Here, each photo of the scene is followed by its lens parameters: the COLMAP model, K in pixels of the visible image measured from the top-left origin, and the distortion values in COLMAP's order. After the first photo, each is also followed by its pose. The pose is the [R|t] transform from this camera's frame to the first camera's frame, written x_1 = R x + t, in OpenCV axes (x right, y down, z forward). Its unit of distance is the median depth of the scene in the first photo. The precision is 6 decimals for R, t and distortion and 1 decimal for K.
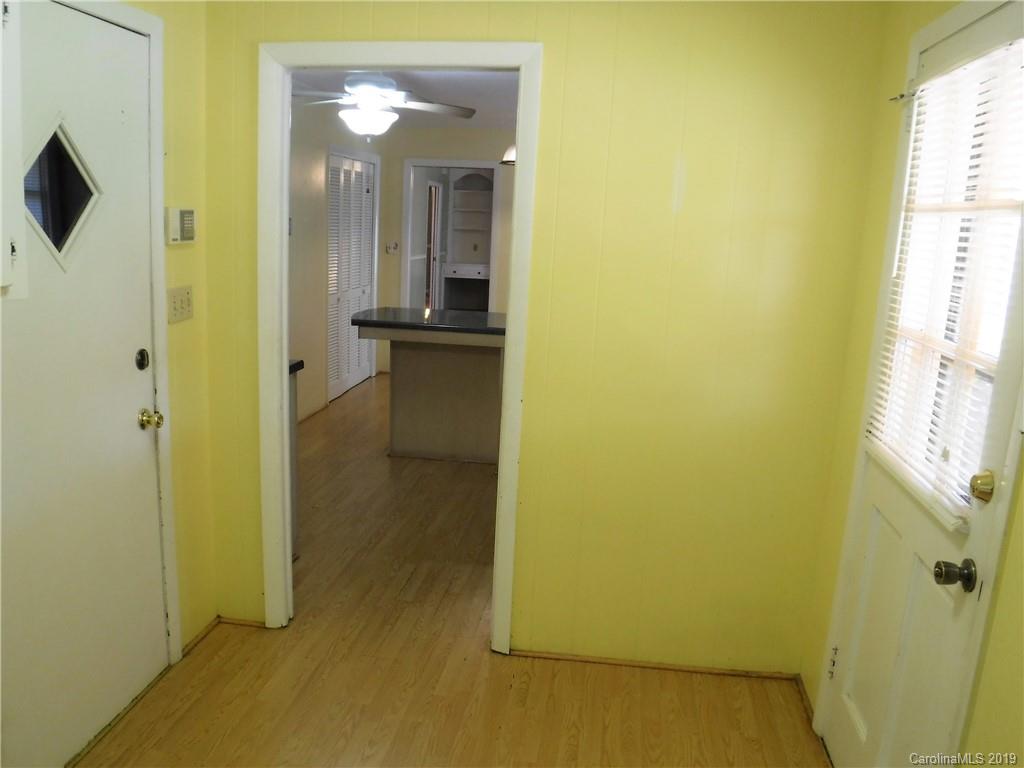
lens RADIAL K [[862.5, 0, 516.2], [0, 862.5, 396.3], [0, 0, 1]] dist [-0.117993, 0.045366]
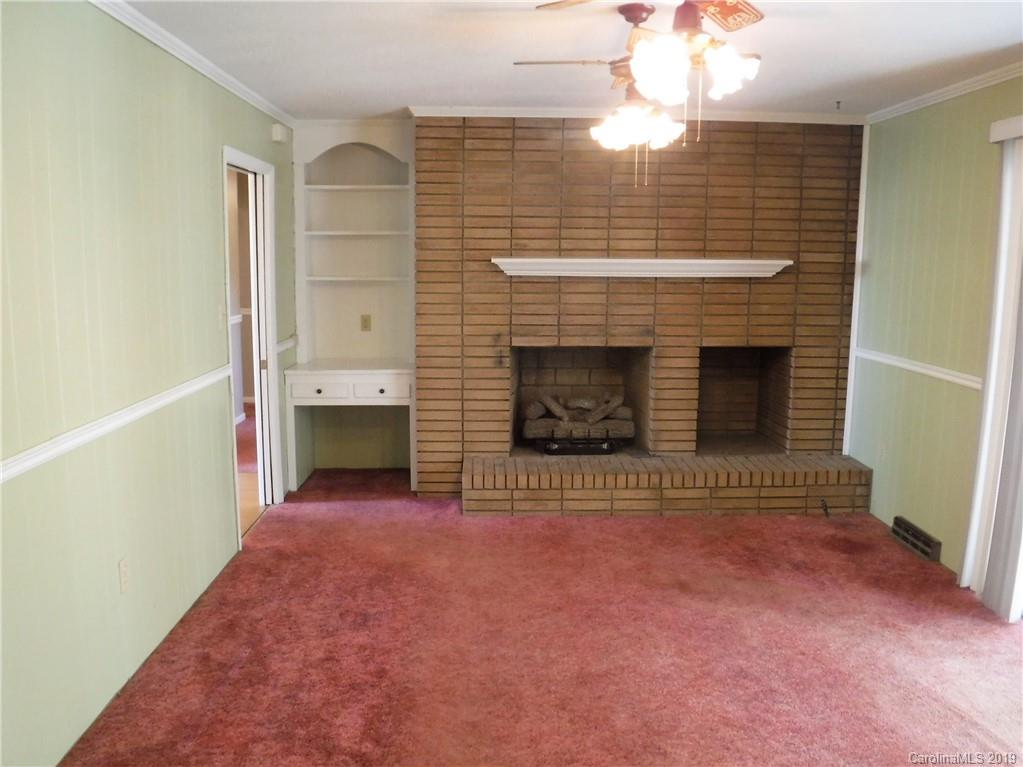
lens RADIAL K [[861.7, 0, 515.7], [0, 861.7, 395.8], [0, 0, 1]] dist [-0.117993, 0.045366]
pose [[0.987443, -0.062566, 0.145060, -0.043498], [0.067885, 0.997180, -0.032007, -0.134957], [-0.142649, 0.041452, 0.988905, 0.654767]]
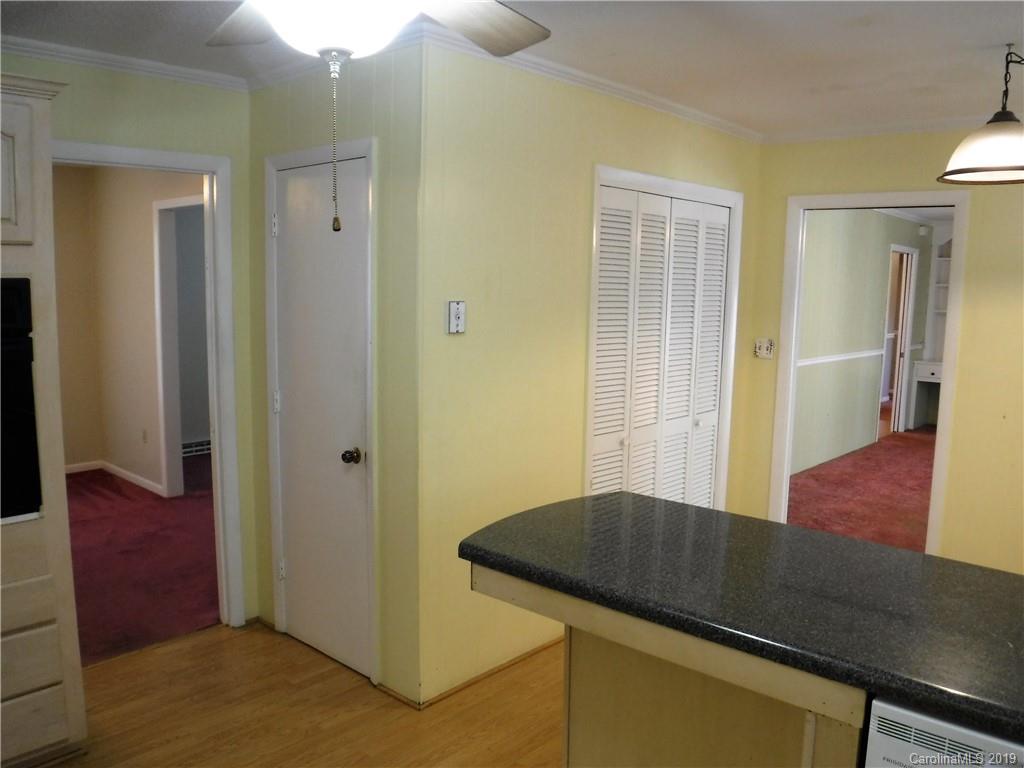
lens RADIAL K [[834.0, 0, 473.8], [0, 834.0, 396.0], [0, 0, 1]] dist [-0.109707, 0.016181]
pose [[0.801392, 0.048226, -0.596192, 0.022151], [-0.100410, 0.993446, -0.054609, -0.058624], [0.589651, 0.103626, 0.800983, 0.282957]]
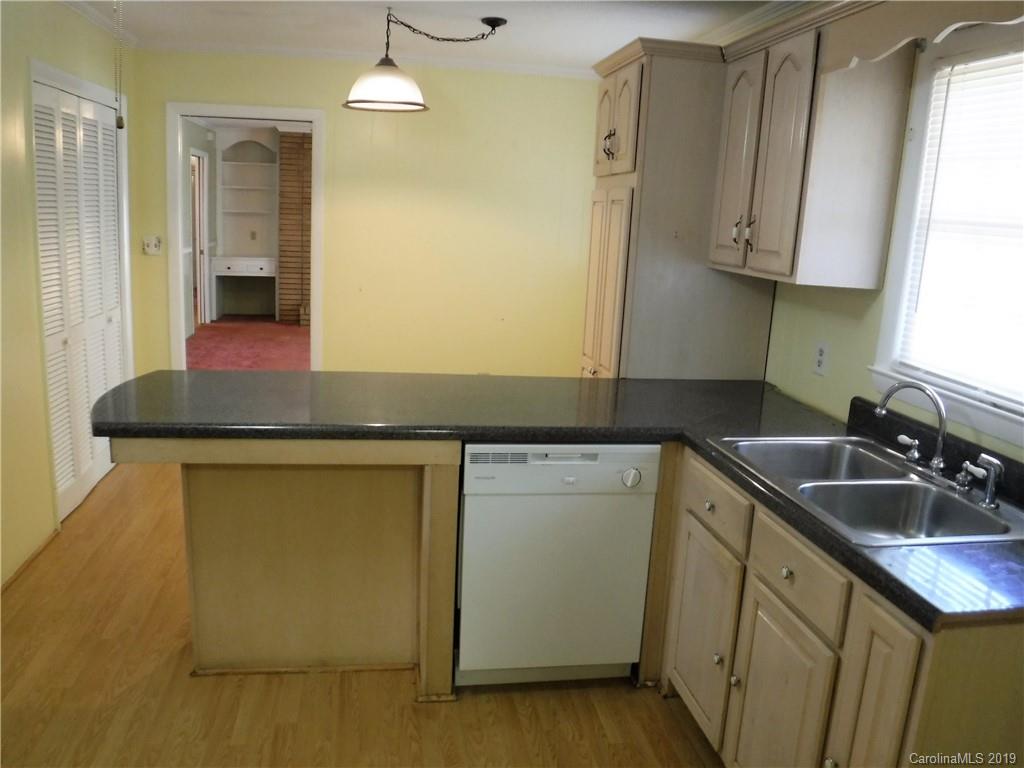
lens RADIAL K [[862.5, 0, 516.2], [0, 862.5, 396.3], [0, 0, 1]] dist [-0.117993, 0.045366]
pose [[0.960833, -0.058261, 0.270934, -0.040470], [0.051673, 0.998171, 0.031393, -0.044595], [-0.272268, -0.016163, 0.962086, 0.215602]]
